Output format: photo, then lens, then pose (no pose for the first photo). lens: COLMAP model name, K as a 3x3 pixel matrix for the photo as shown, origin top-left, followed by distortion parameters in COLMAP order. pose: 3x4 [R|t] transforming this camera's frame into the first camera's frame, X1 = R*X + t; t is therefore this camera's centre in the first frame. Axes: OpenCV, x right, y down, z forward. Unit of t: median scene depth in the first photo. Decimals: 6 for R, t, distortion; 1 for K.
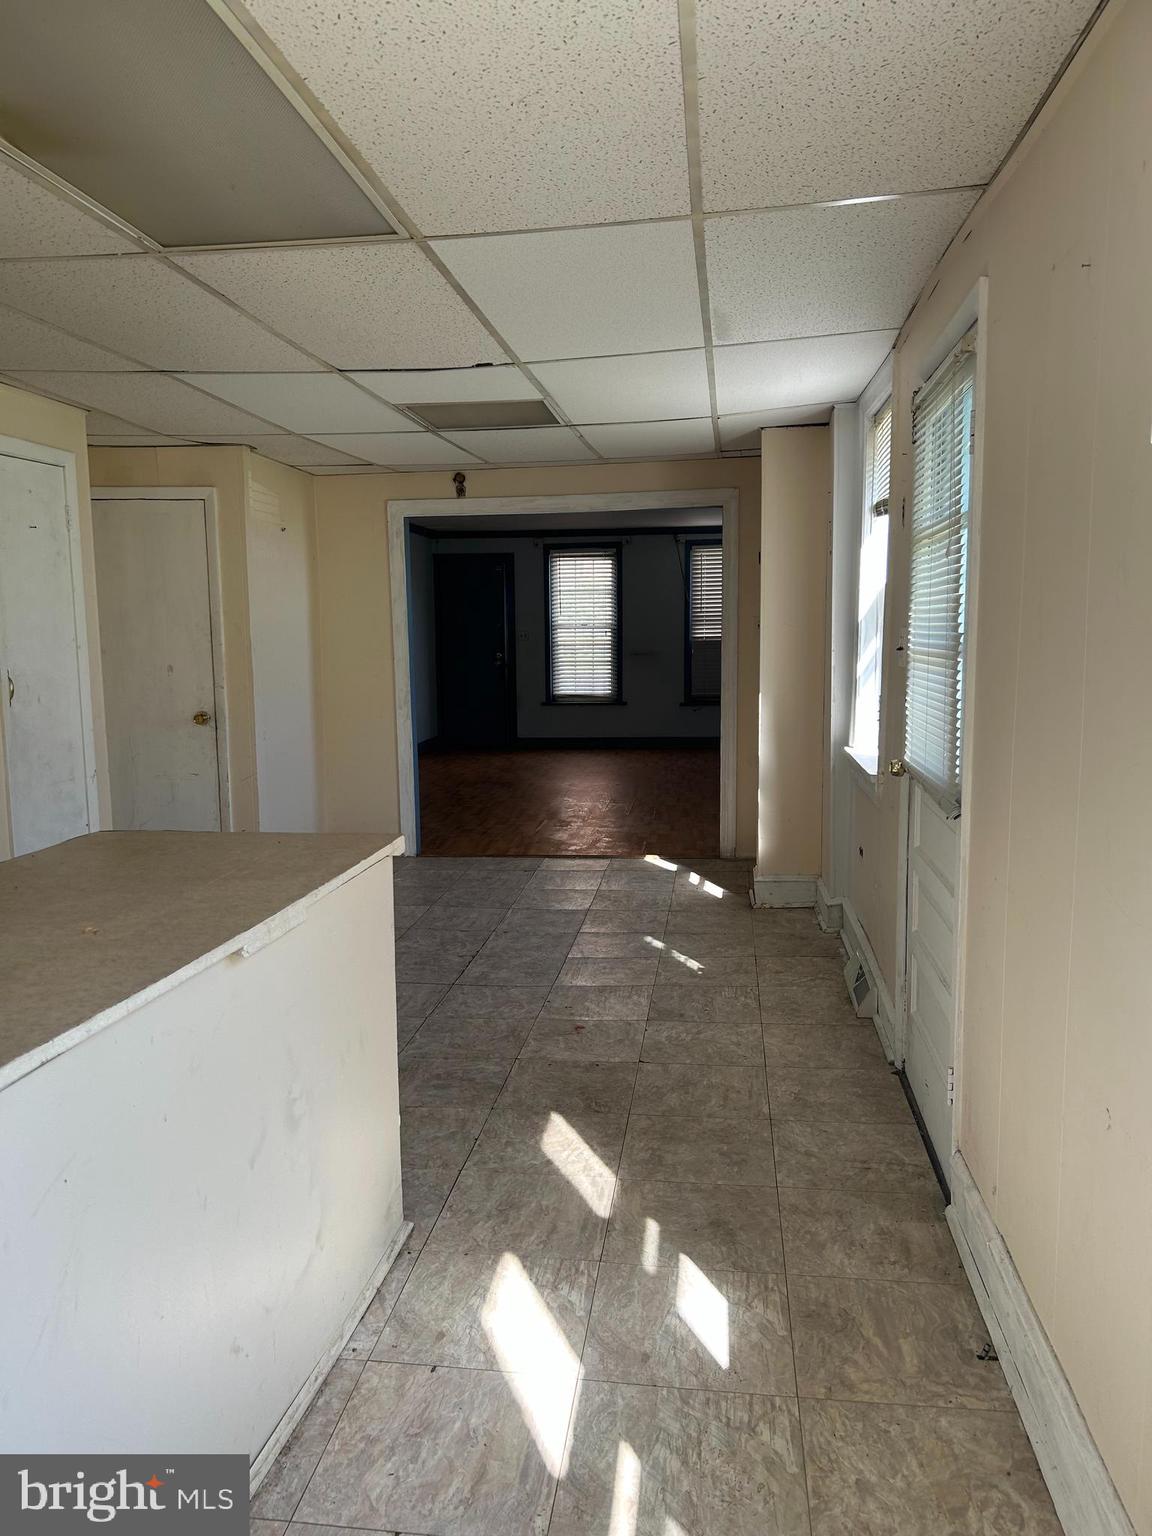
lens RADIAL K [[1156.9, 0, 569.6], [0, 1156.9, 762.2], [0, 0, 1]] dist [0.052130, -0.054784]
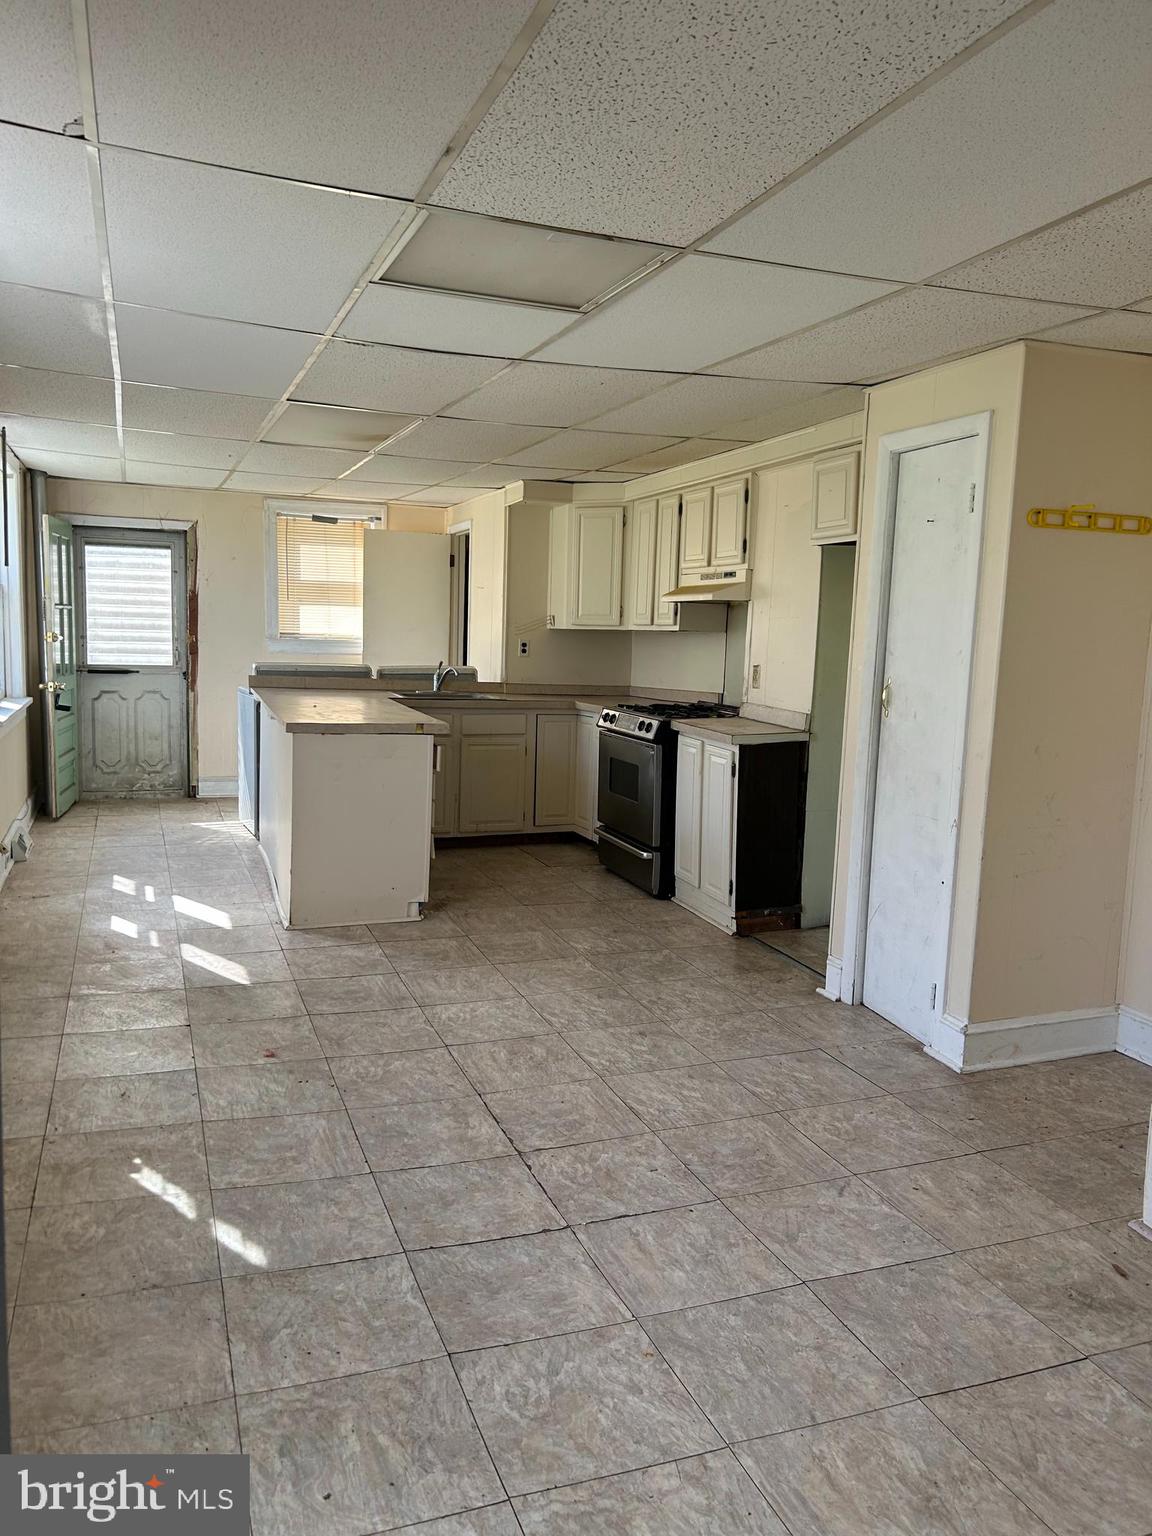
lens RADIAL K [[1156.9, 0, 562.8], [0, 1156.9, 778.7], [0, 0, 1]] dist [0.052130, -0.054784]
pose [[-0.886141, 0.045283, -0.461197, 0.214451], [-0.077159, 0.966905, 0.243188, -0.221340], [0.456947, 0.251085, -0.853321, 1.800012]]
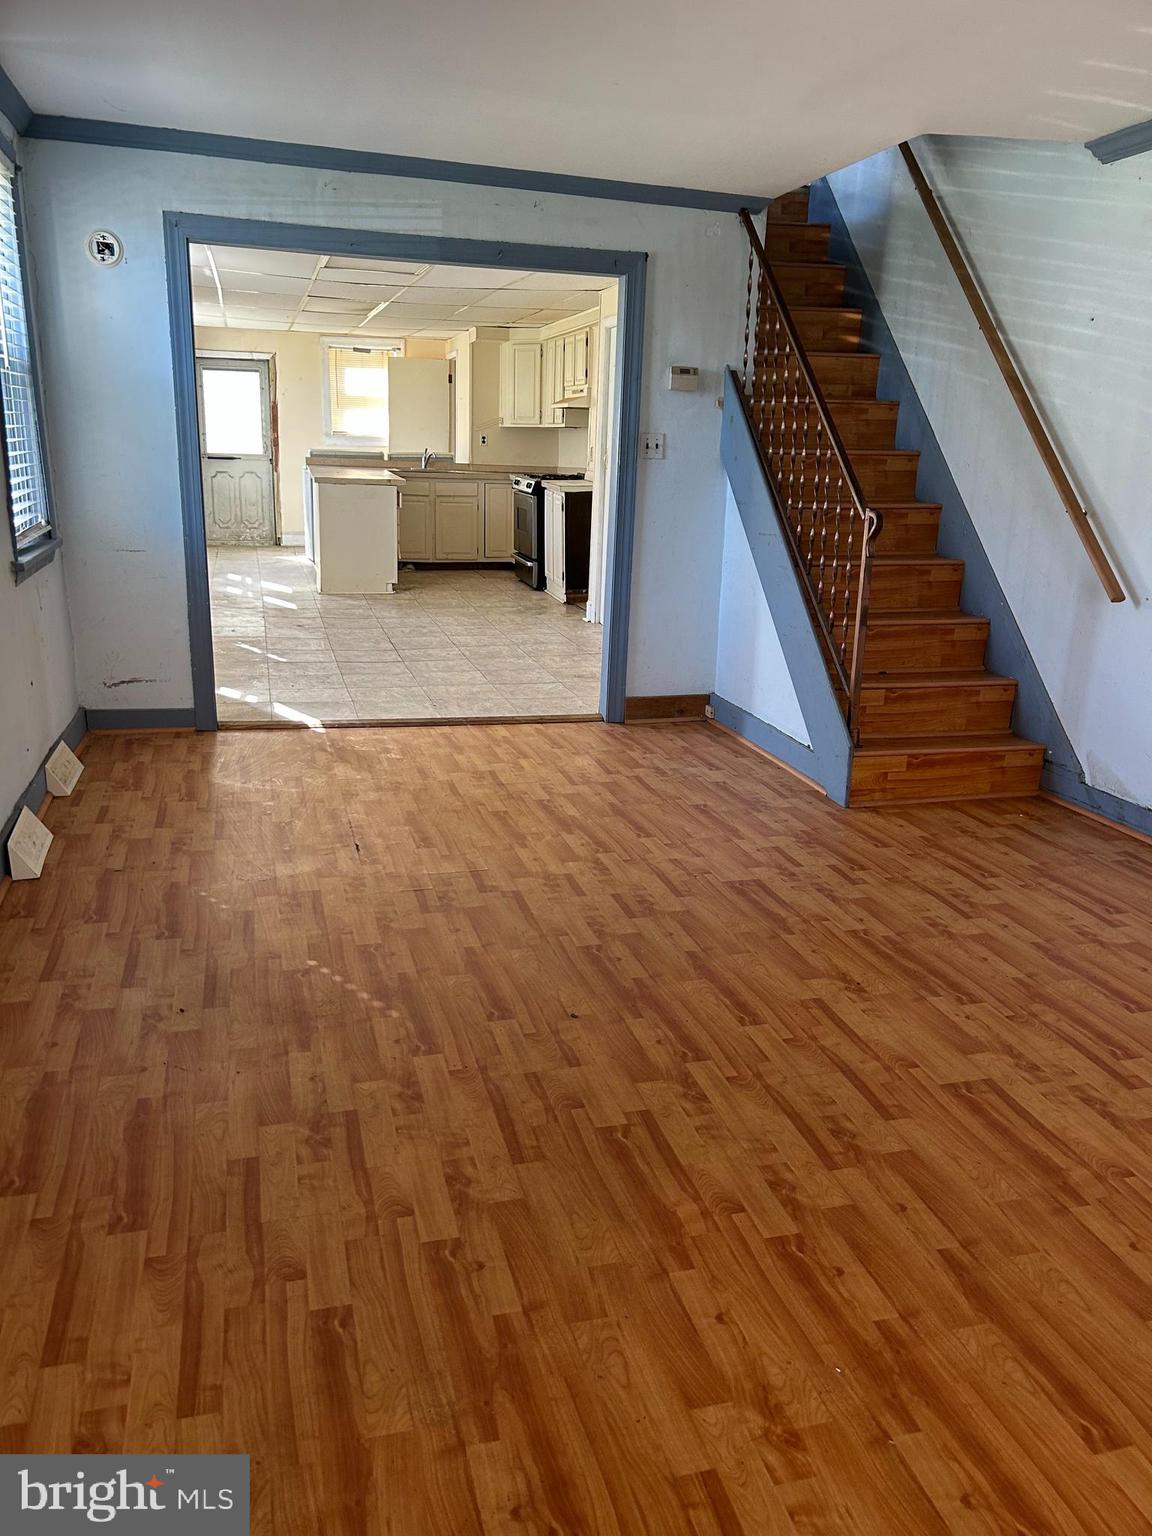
lens RADIAL K [[1156.9, 0, 569.0], [0, 1156.9, 774.7], [0, 0, 1]] dist [0.052130, -0.054784]
pose [[-0.923912, 0.093601, -0.370979, 0.340719], [-0.064910, 0.917212, 0.393077, -0.346863], [0.377058, 0.387249, -0.841347, 2.909393]]
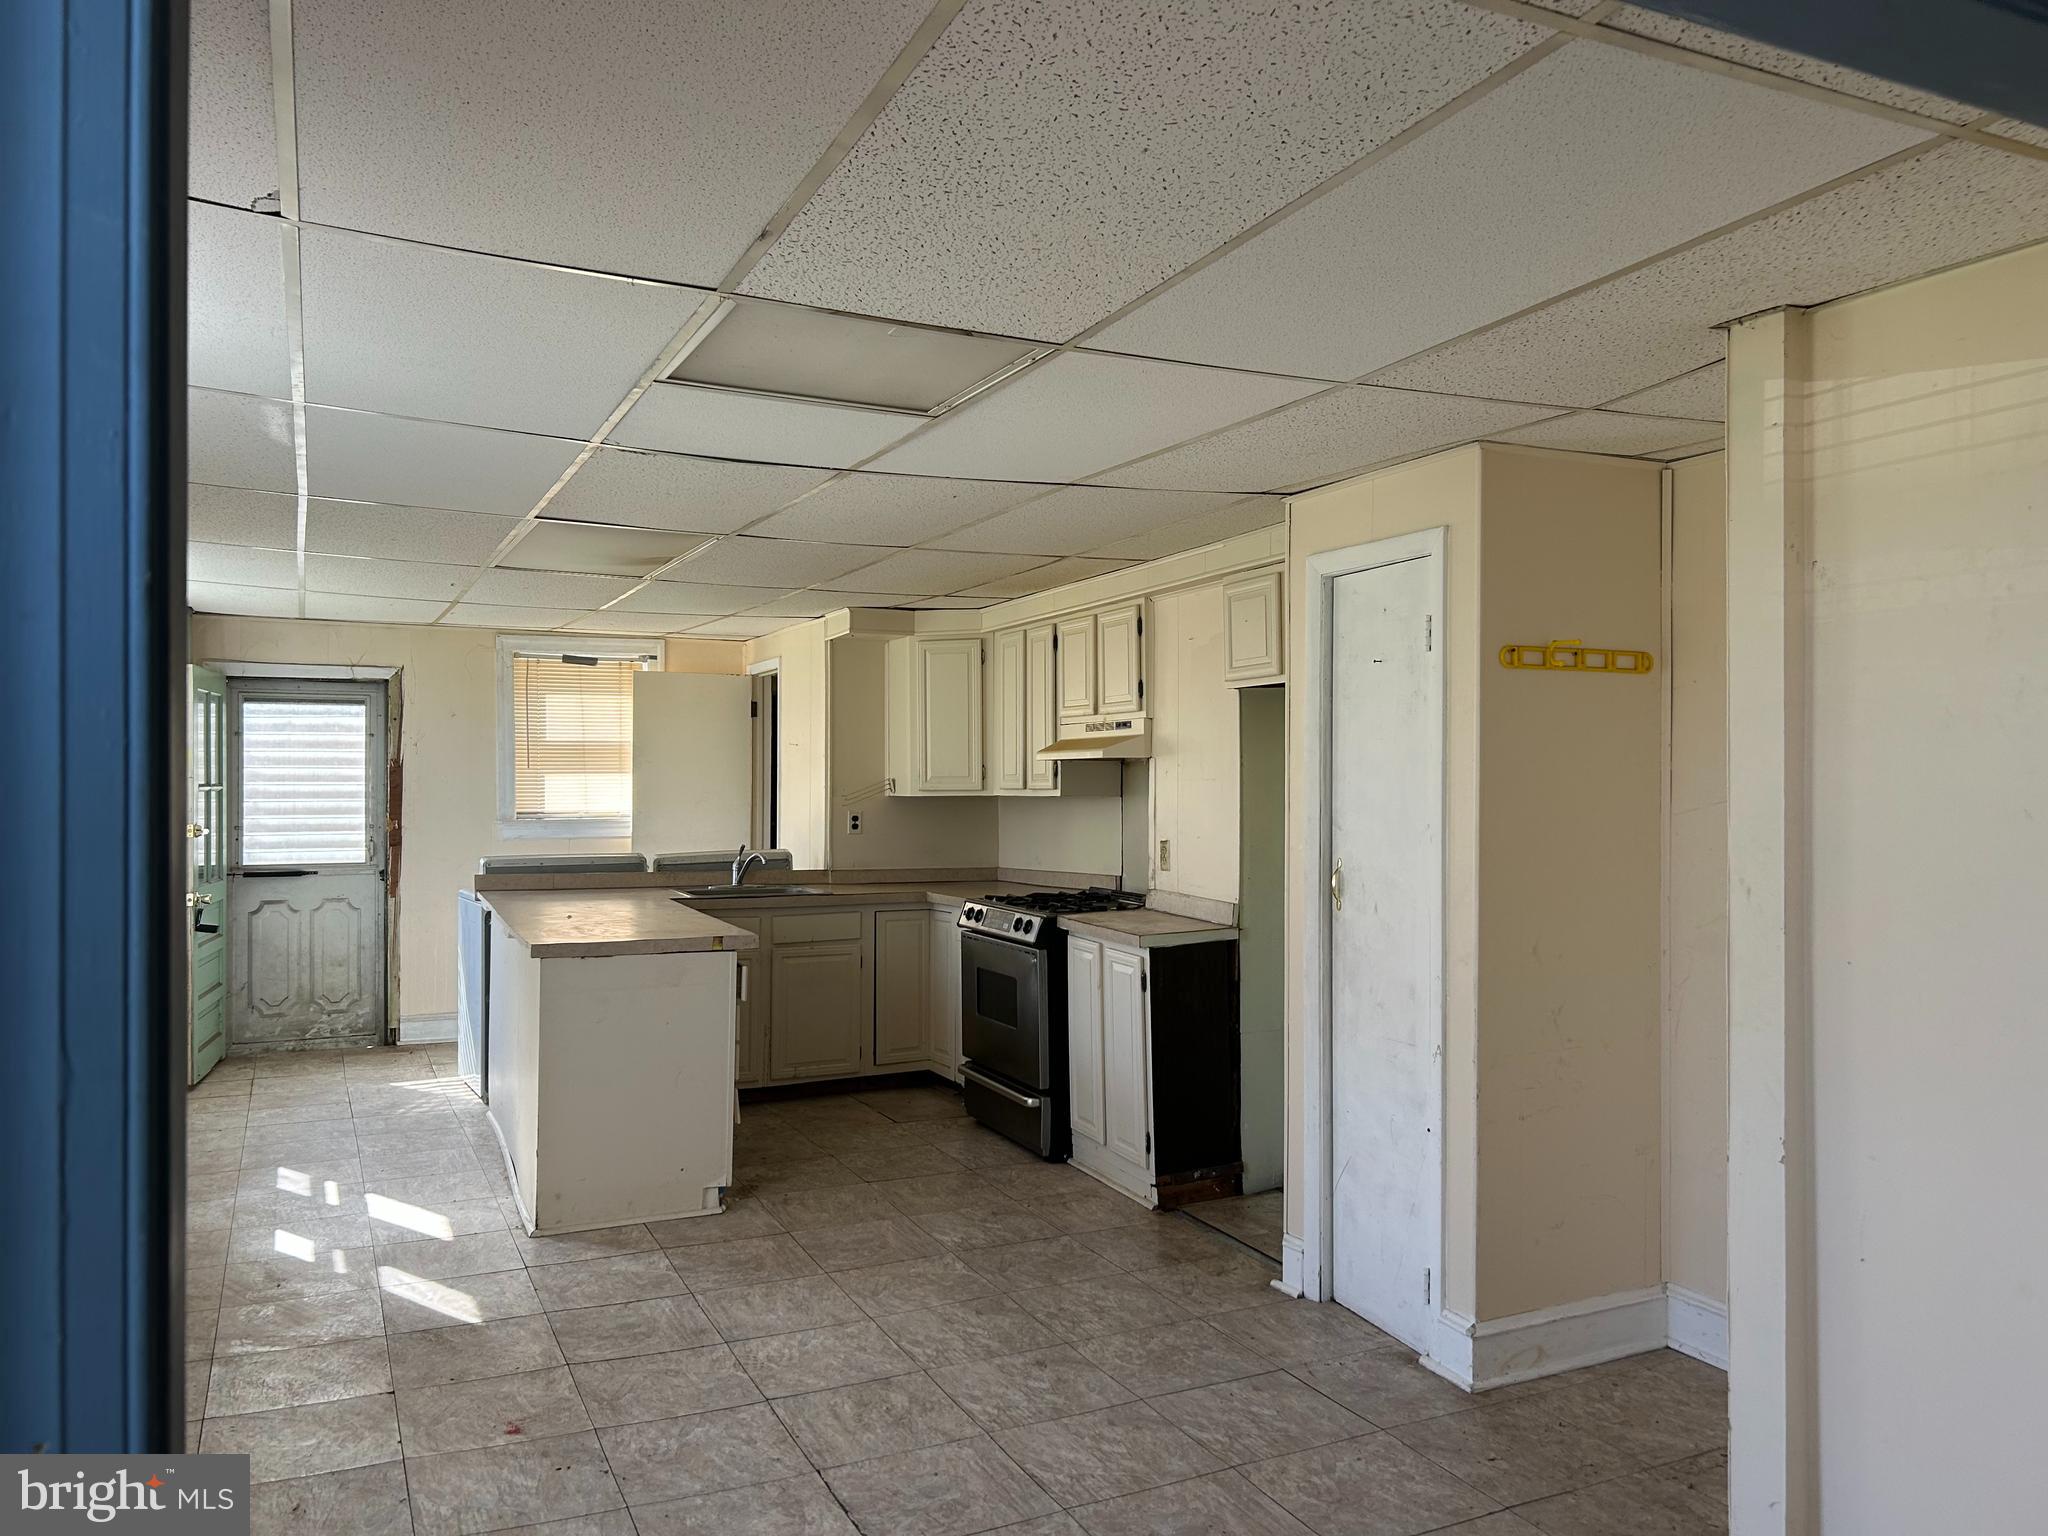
lens RADIAL K [[1542.5, 0, 1035.7], [0, 1542.5, 786.6], [0, 0, 1]] dist [0.052130, -0.054784]
pose [[-0.840782, 0.012741, -0.541223, 0.223916], [-0.058642, 0.991697, 0.114445, -0.237050], [0.538188, 0.127961, -0.833054, 1.792101]]
